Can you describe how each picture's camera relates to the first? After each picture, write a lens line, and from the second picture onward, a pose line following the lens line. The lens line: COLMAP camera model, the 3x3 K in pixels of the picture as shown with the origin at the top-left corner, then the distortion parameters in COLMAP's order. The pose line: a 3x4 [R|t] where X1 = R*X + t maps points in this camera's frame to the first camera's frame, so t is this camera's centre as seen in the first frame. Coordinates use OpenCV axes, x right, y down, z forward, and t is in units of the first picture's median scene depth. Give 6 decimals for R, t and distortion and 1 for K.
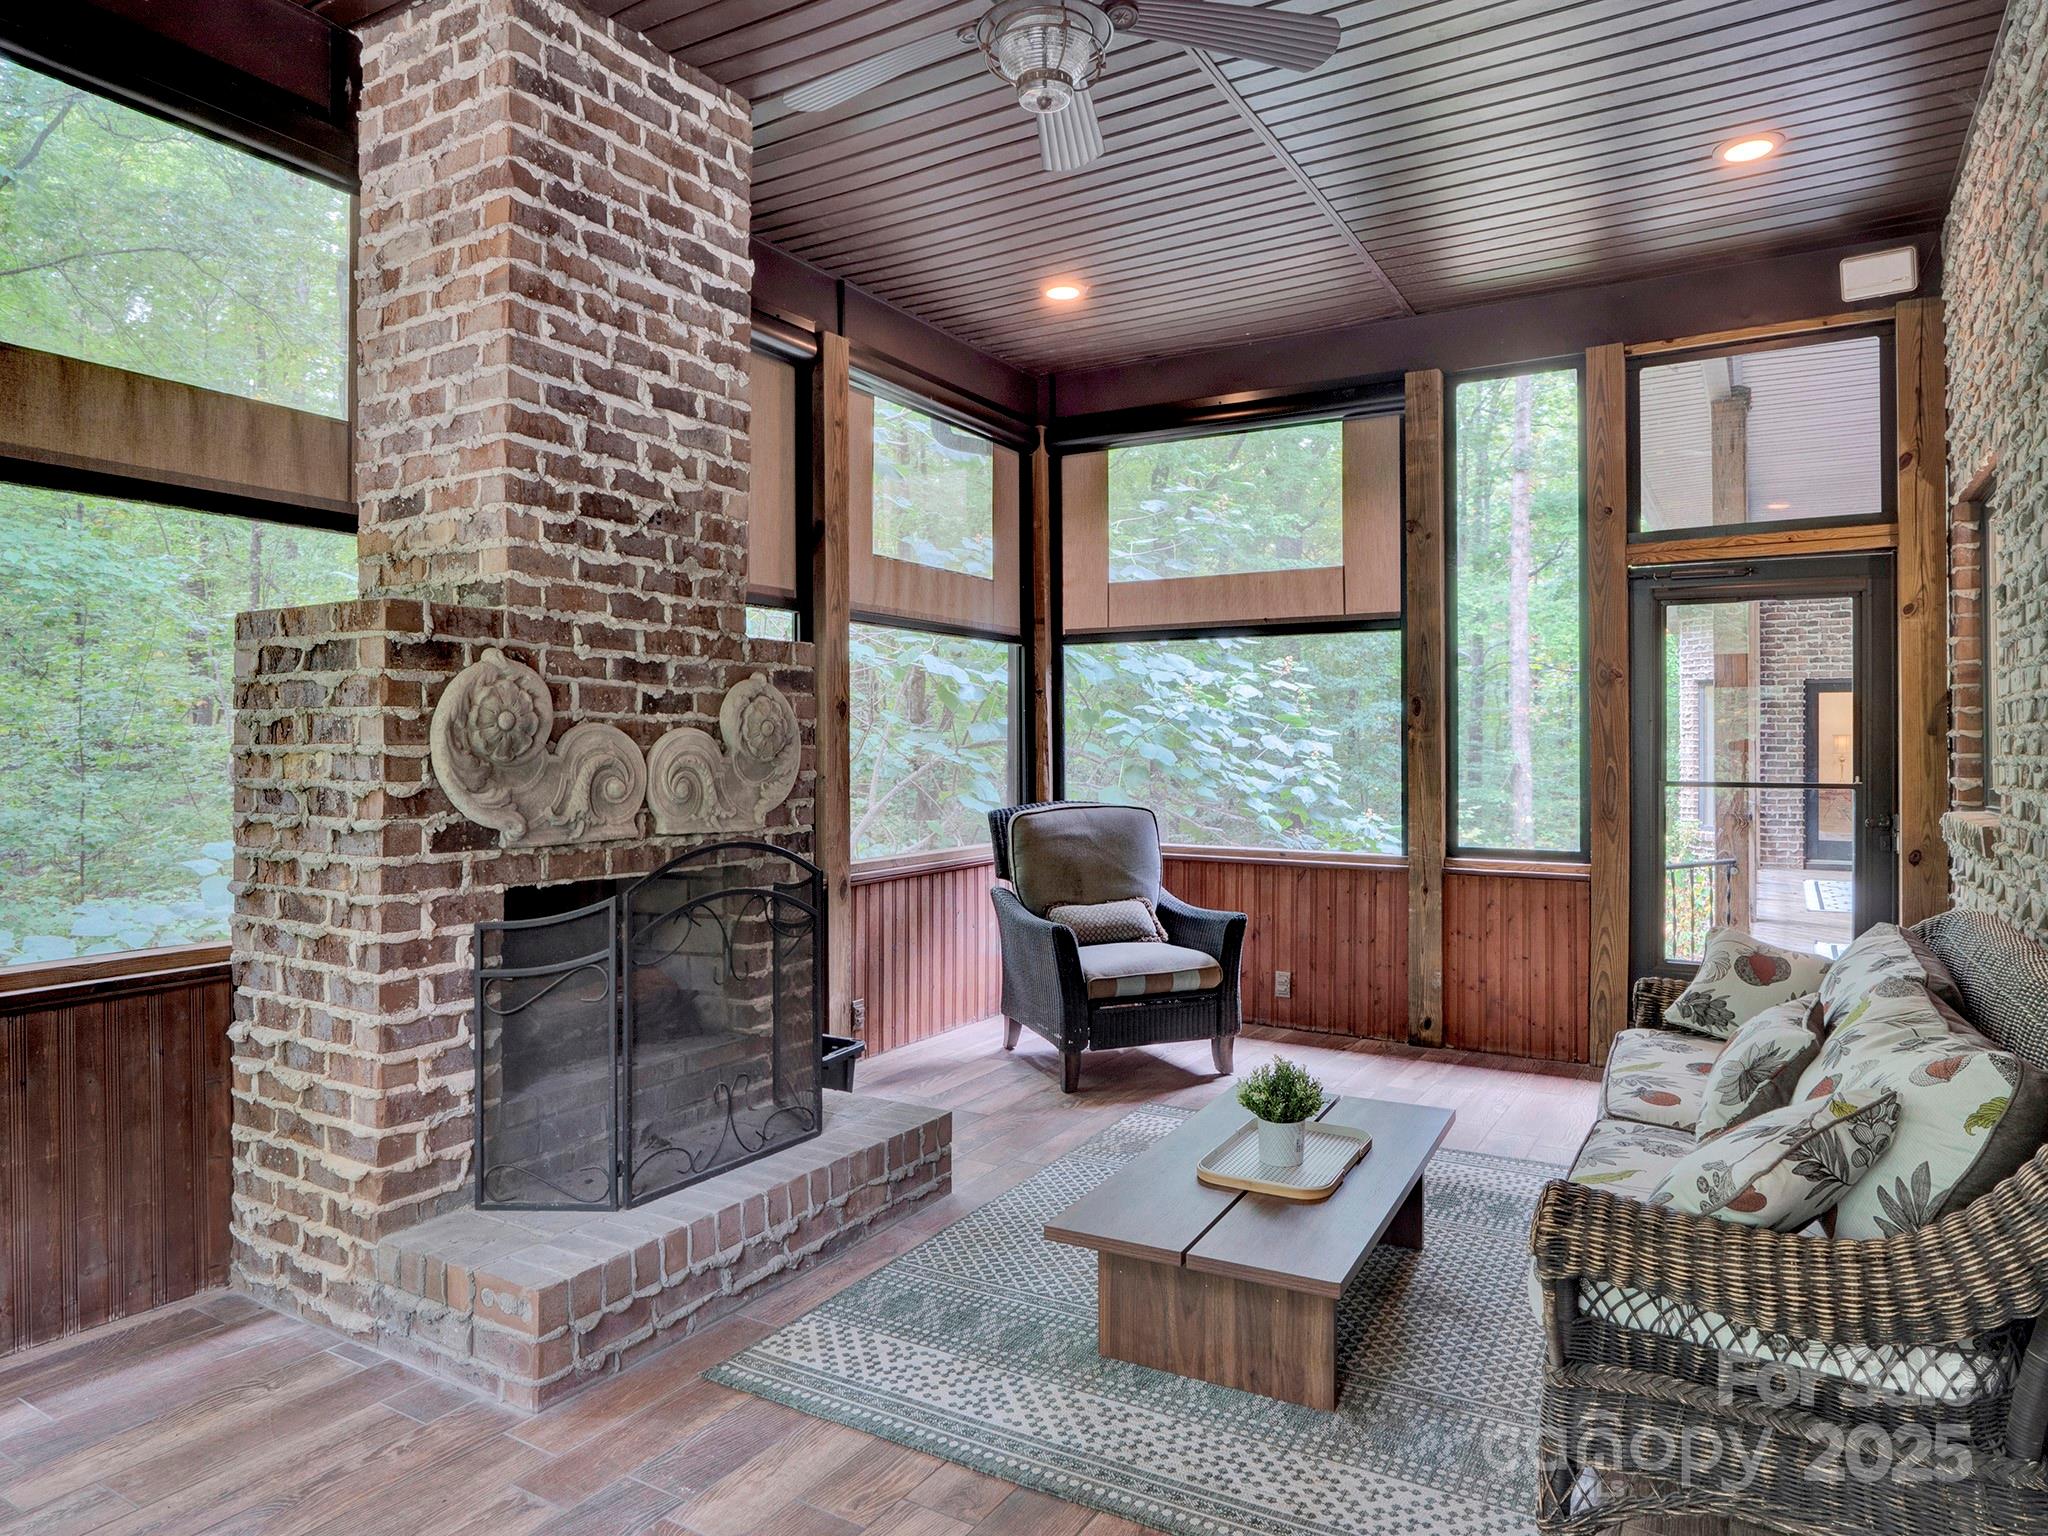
lens RADIAL K [[1299.5, 0, 1014.3], [0, 1299.5, 769.8], [0, 0, 1]] dist [-0.017413, 0.008188]
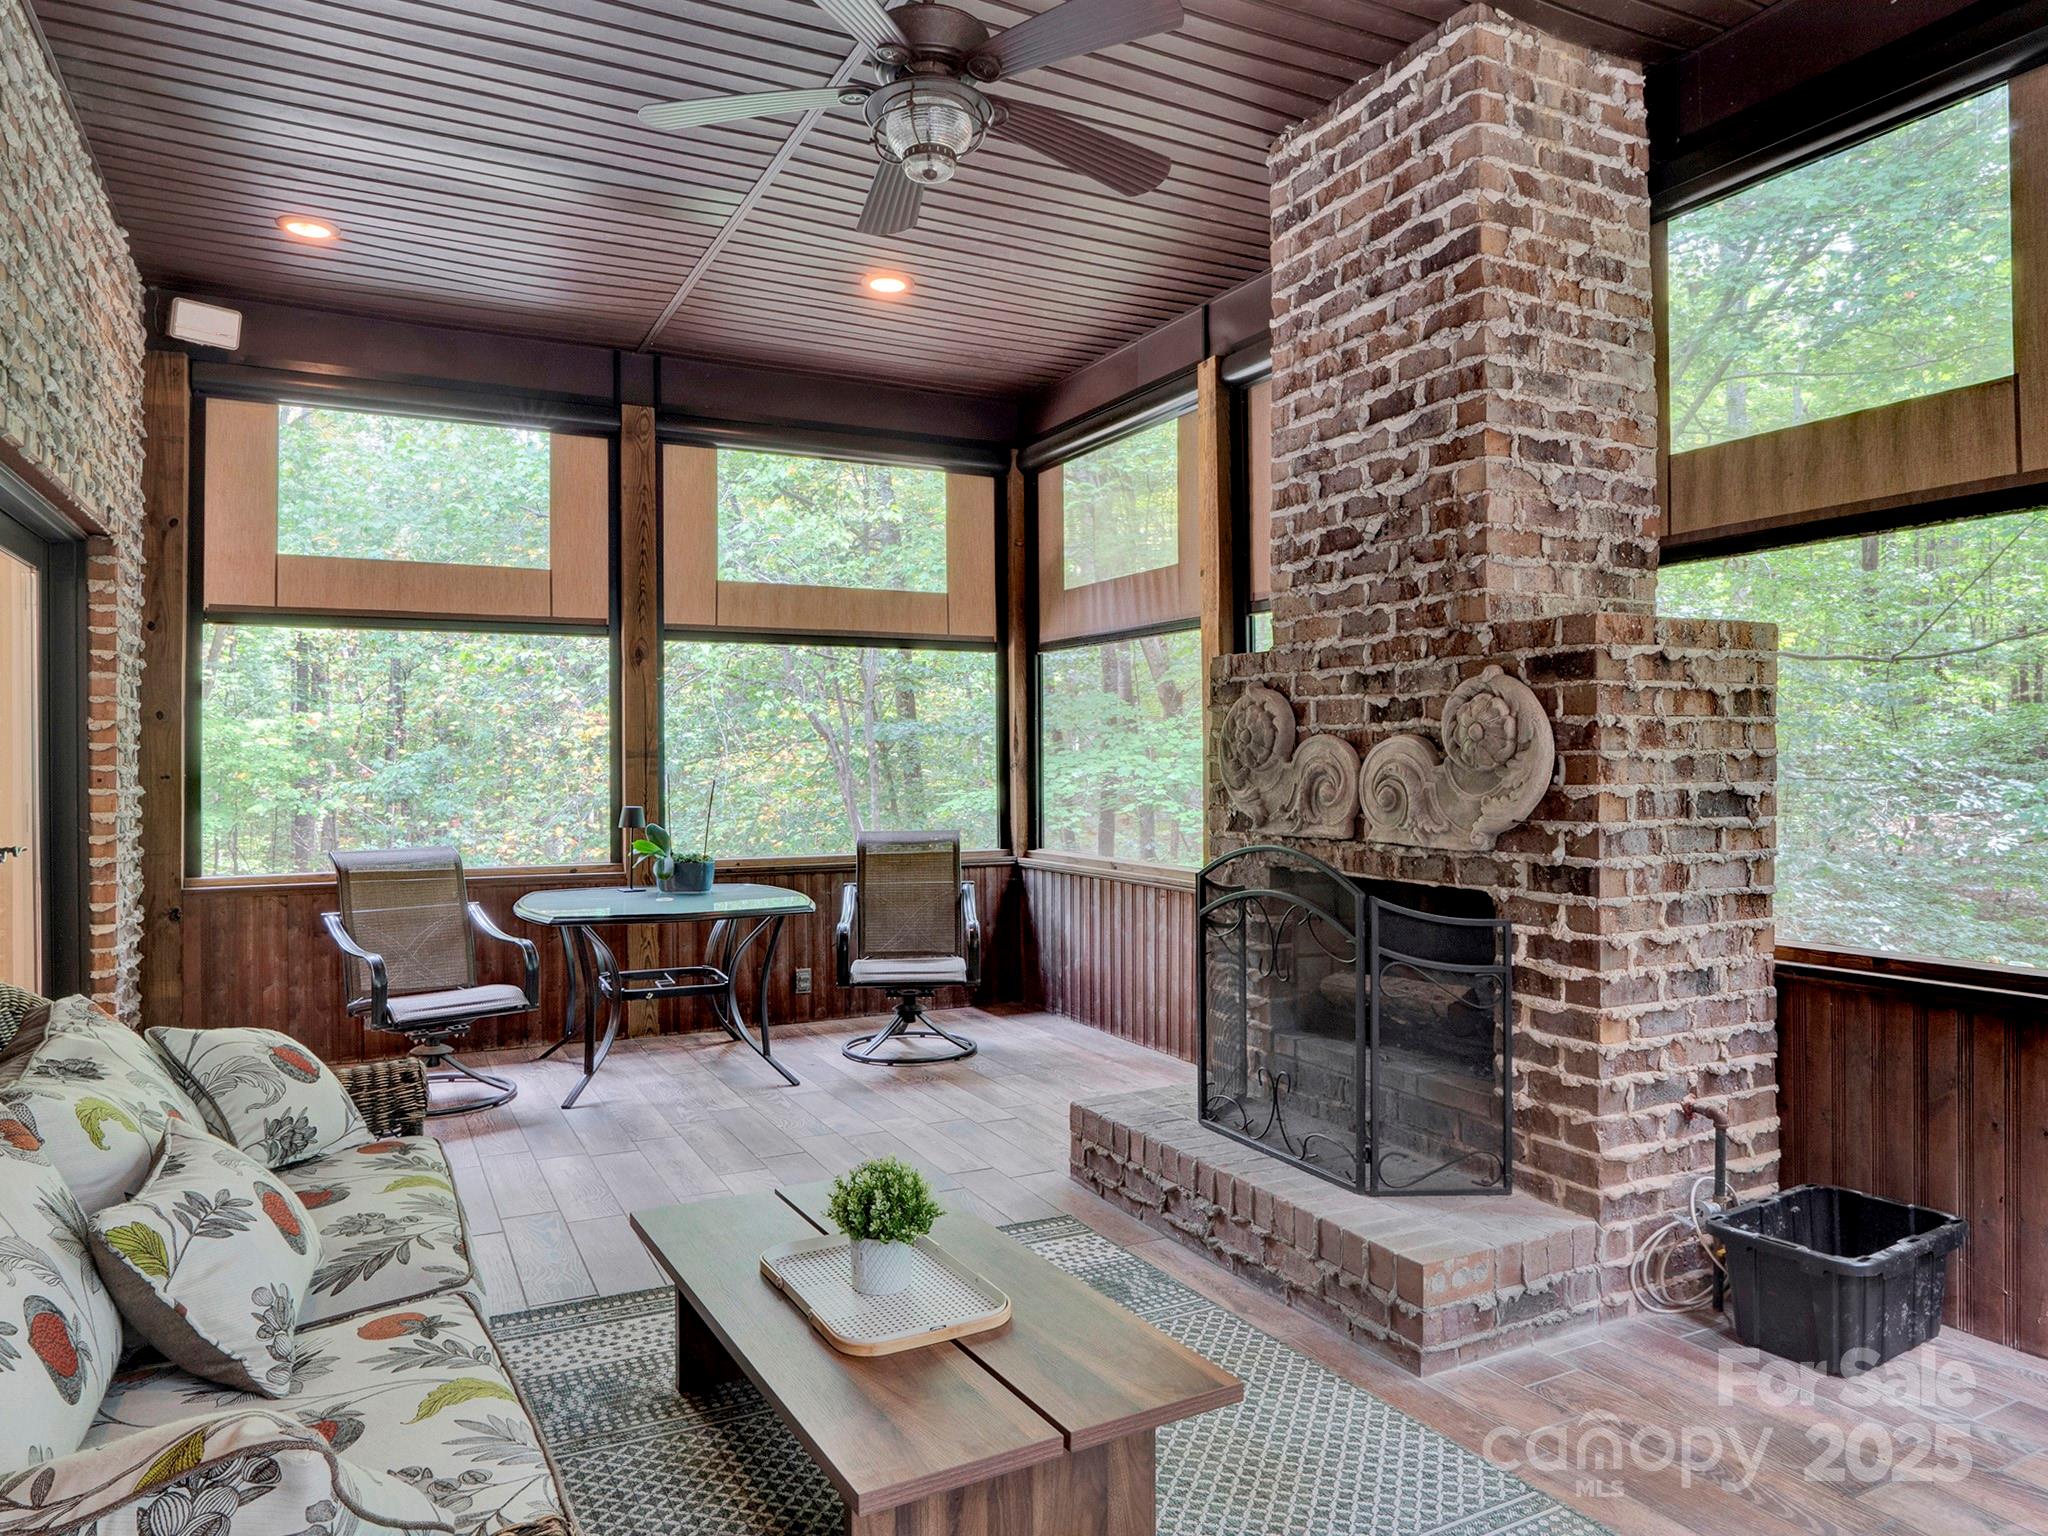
lens RADIAL K [[1255.0, 0, 1020.8], [0, 1255.0, 755.0], [0, 0, 1]] dist [-0.016812, 0.006394]
pose [[-0.517100, 0.006215, -0.855902, 0.716433], [0.000657, 0.999976, 0.006864, -0.024556], [0.855925, 0.002986, -0.517092, 1.268485]]
